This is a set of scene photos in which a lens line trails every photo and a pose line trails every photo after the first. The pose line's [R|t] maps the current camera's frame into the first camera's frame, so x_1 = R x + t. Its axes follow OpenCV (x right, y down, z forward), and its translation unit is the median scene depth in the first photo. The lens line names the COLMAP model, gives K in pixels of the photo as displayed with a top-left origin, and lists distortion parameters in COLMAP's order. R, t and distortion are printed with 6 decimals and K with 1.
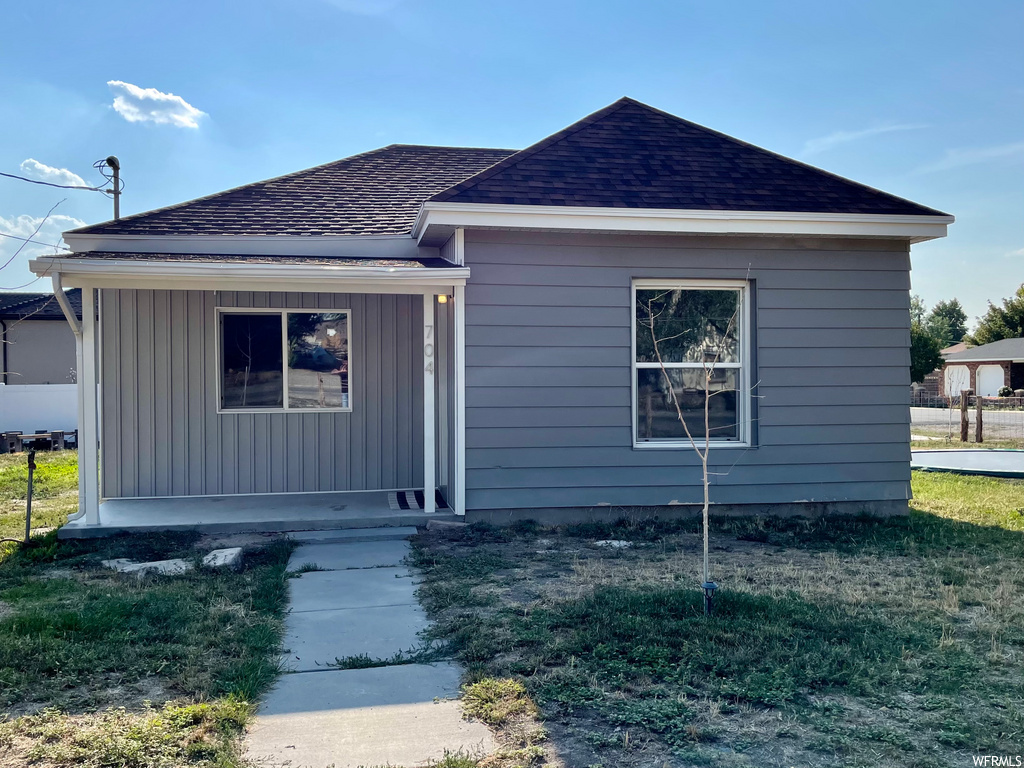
lens RADIAL K [[954.9, 0, 512.0], [0, 954.9, 384.0], [0, 0, 1]] dist [-0.015741, -0.008454]
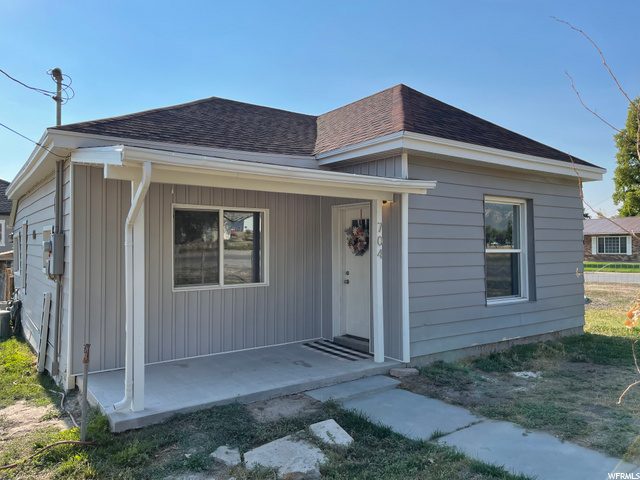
lens RADIAL K [[485.7, 0, 320.0], [0, 485.7, 240.0], [0, 0, 1]] dist [-0.003194, -0.007195]
pose [[0.906000, 0.007317, 0.423214, -0.425648], [0.005520, 0.999561, -0.029097, -0.015980], [-0.423241, 0.028698, 0.905562, 0.388040]]
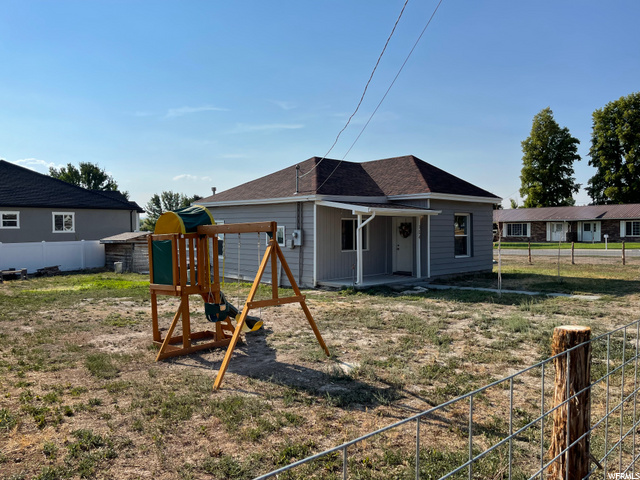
lens RADIAL K [[485.7, 0, 320.0], [0, 485.7, 240.0], [0, 0, 1]] dist [-0.003194, -0.007195]
pose [[0.836031, -0.013024, 0.548527, -1.334204], [0.011552, 0.999914, 0.006134, -0.020822], [-0.548560, 0.001208, 0.836110, -0.315552]]
